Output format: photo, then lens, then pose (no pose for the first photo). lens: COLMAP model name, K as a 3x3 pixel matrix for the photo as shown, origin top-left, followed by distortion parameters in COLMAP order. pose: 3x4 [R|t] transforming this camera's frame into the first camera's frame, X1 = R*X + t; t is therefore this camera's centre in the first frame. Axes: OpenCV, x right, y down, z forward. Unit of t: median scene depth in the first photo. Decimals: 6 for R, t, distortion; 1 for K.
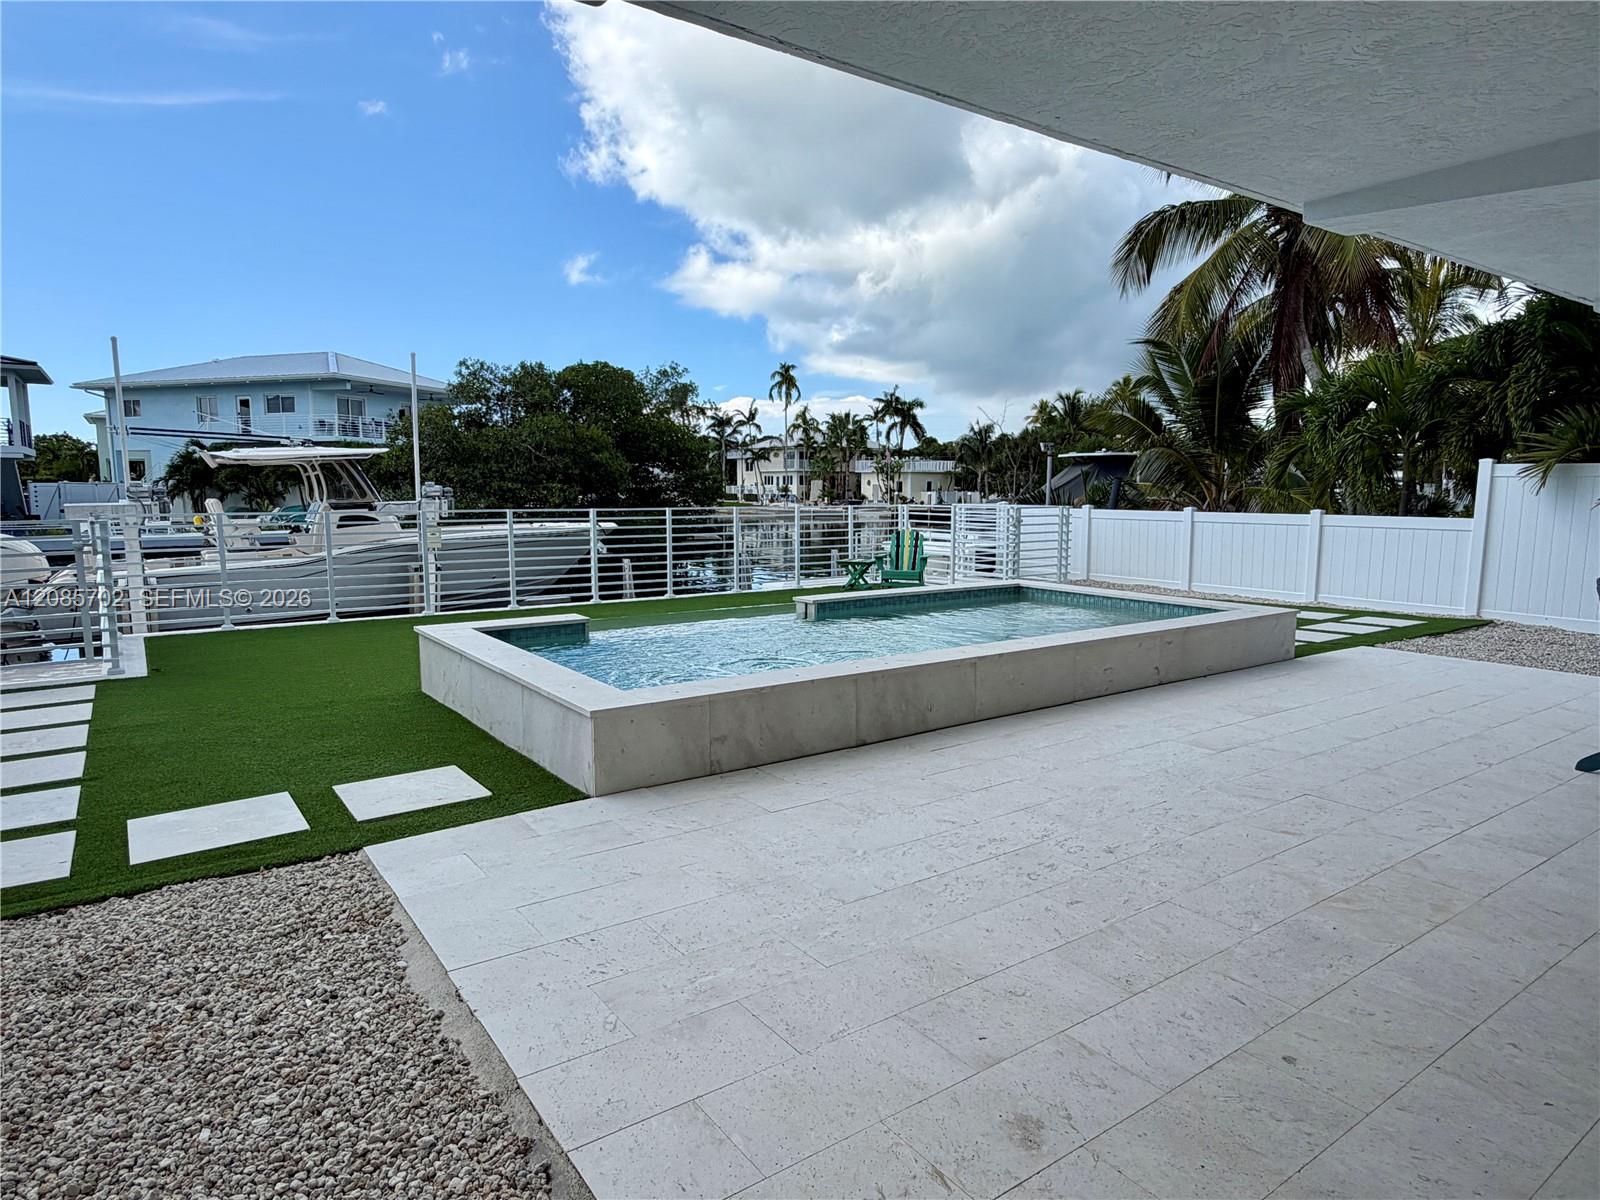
lens RADIAL K [[943.6, 0, 800.0], [0, 943.6, 600.0], [0, 0, 1]] dist [0.001679, 0.000904]
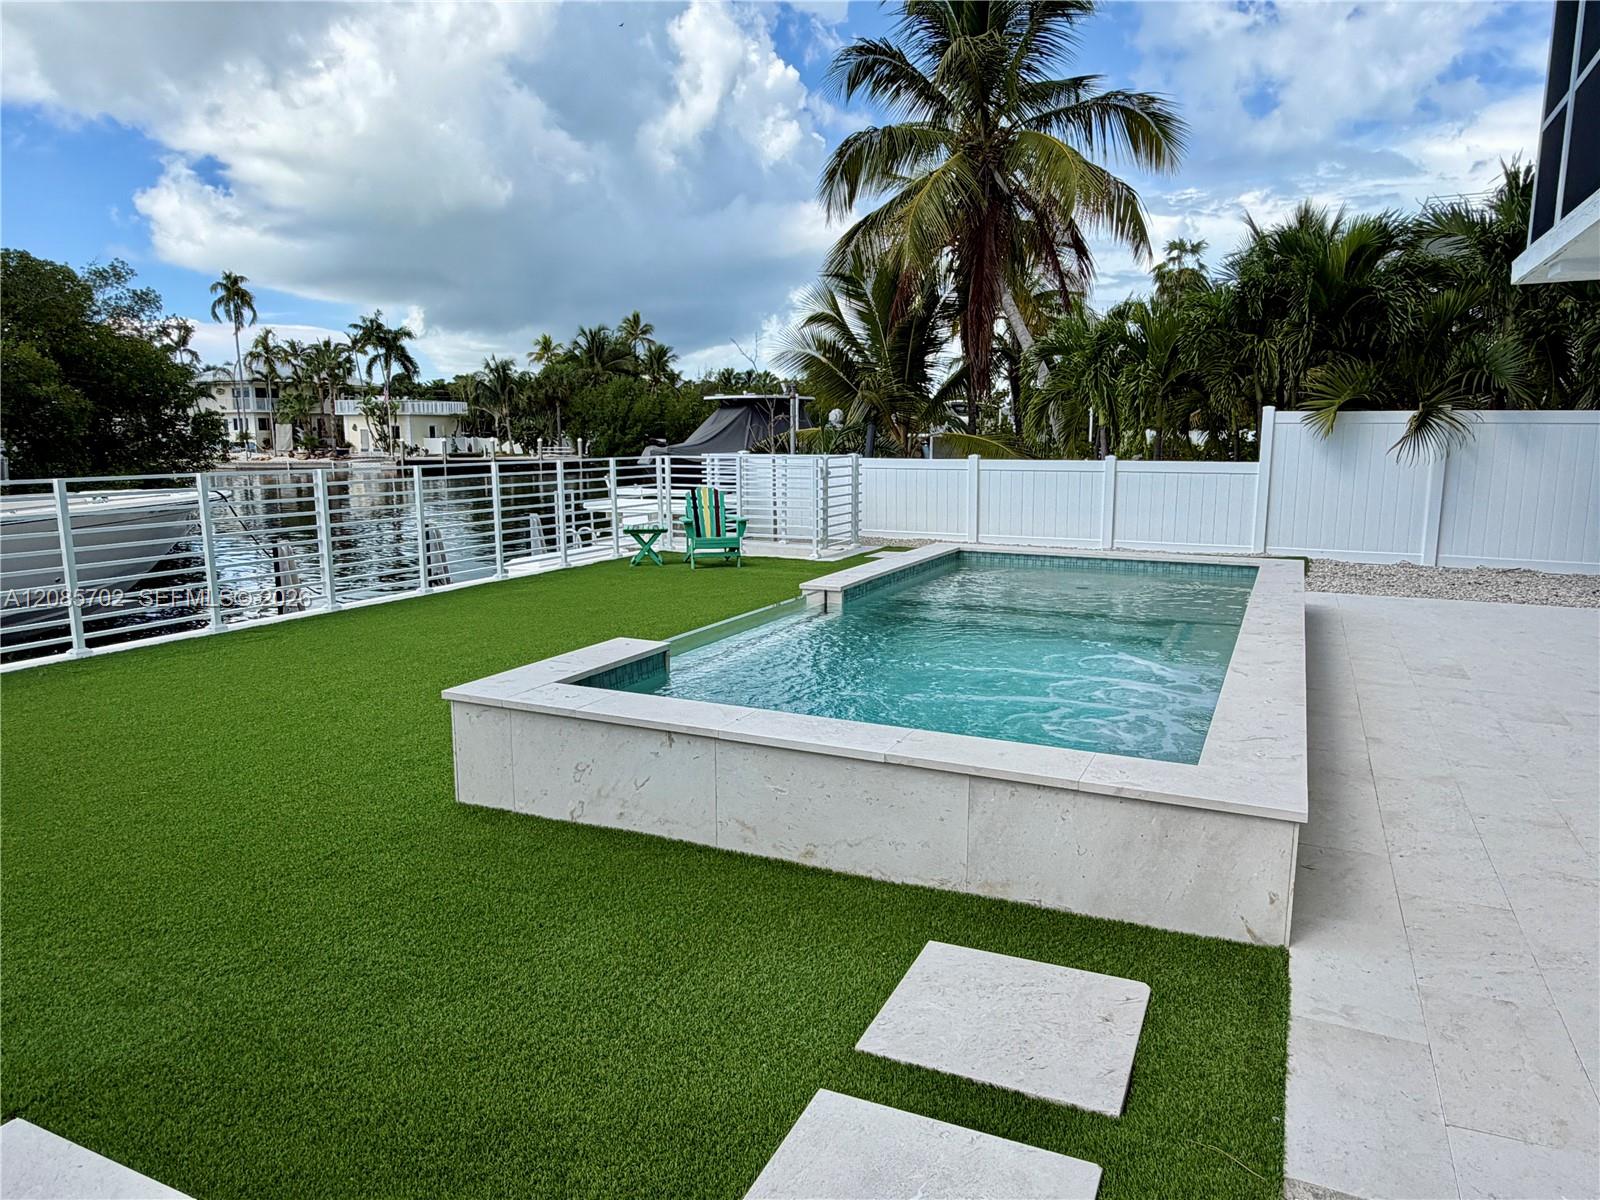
lens RADIAL K [[1032.1, 0, 800.0], [0, 1032.1, 600.0], [0, 0, 1]] dist [0.002219, -0.001034]
pose [[0.875320, -0.079774, 0.476918, -0.030801], [0.059644, 0.996578, 0.057229, -0.002862], [-0.479851, -0.021649, 0.877083, 0.021899]]
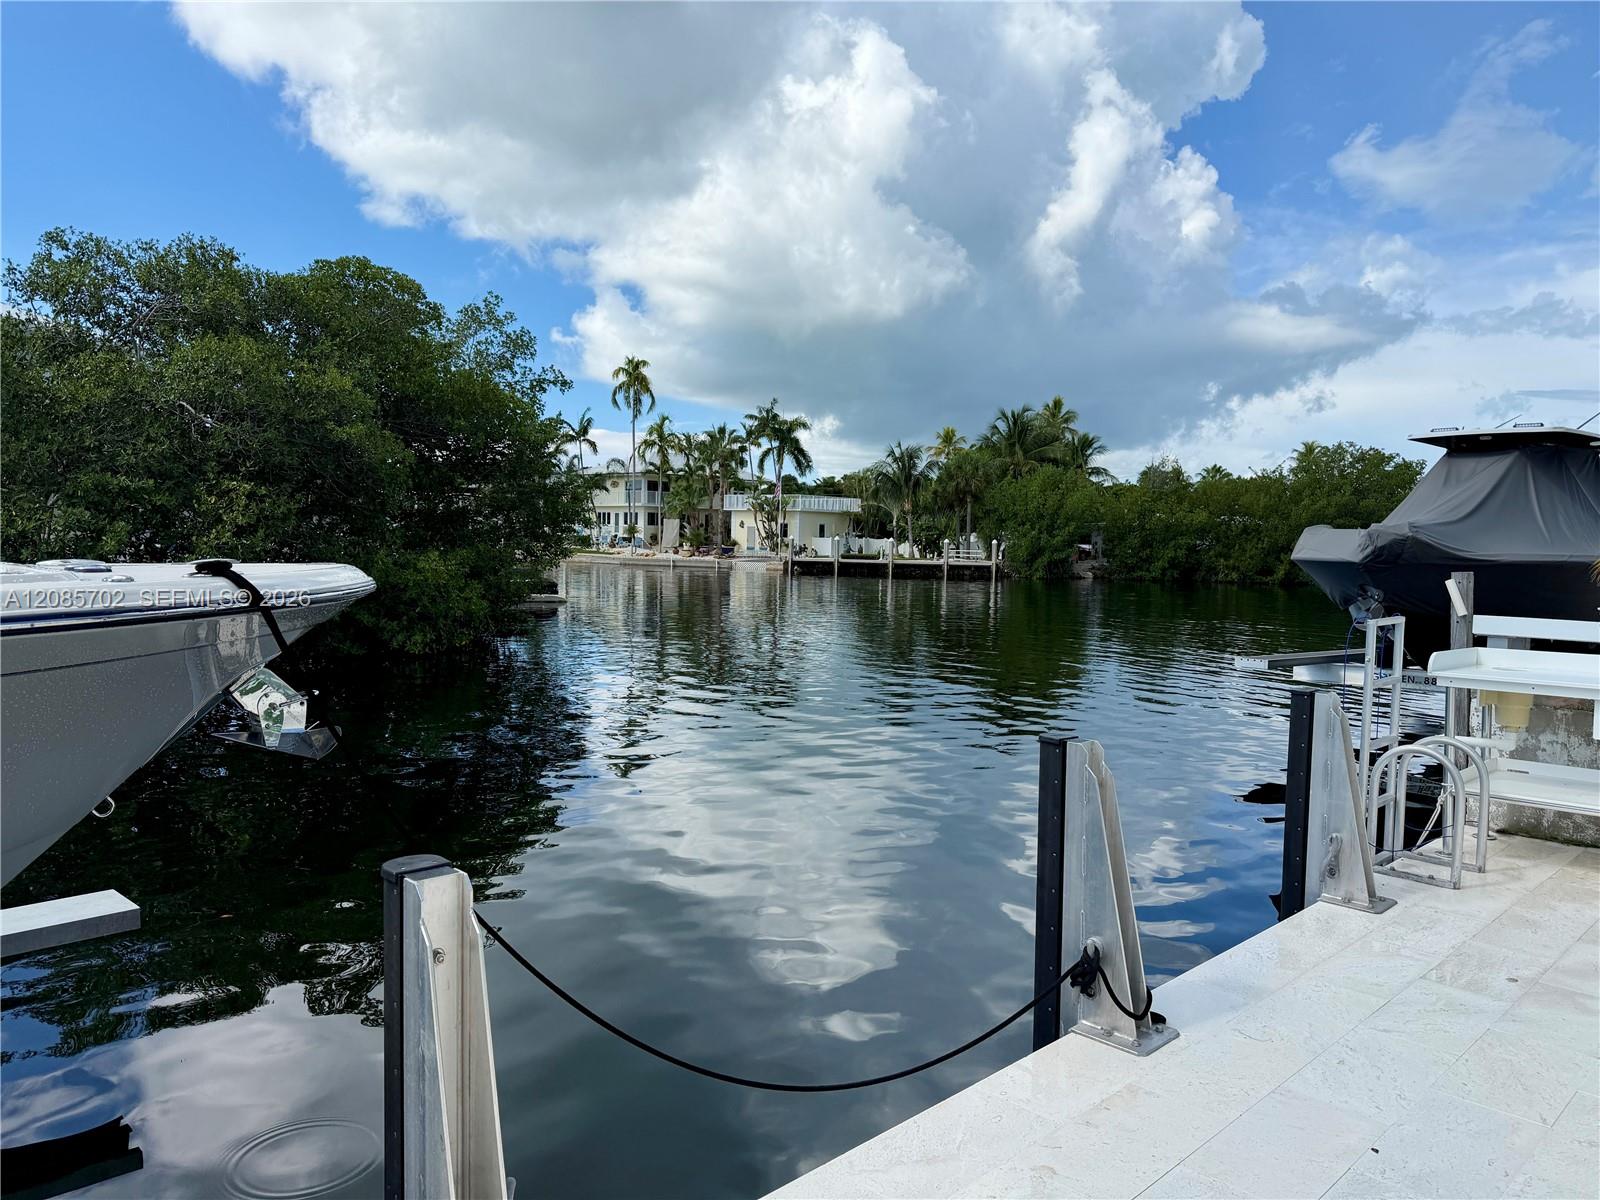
lens RADIAL K [[1127.1, 0, 800.0], [0, 1127.1, 600.0], [0, 0, 1]] dist [0.156213, -0.208042]
pose [[0.987568, 0.011209, 0.156792, -0.023073], [-0.001520, 0.998089, -0.061780, -0.009535], [-0.157185, 0.060773, 0.985698, 0.121010]]
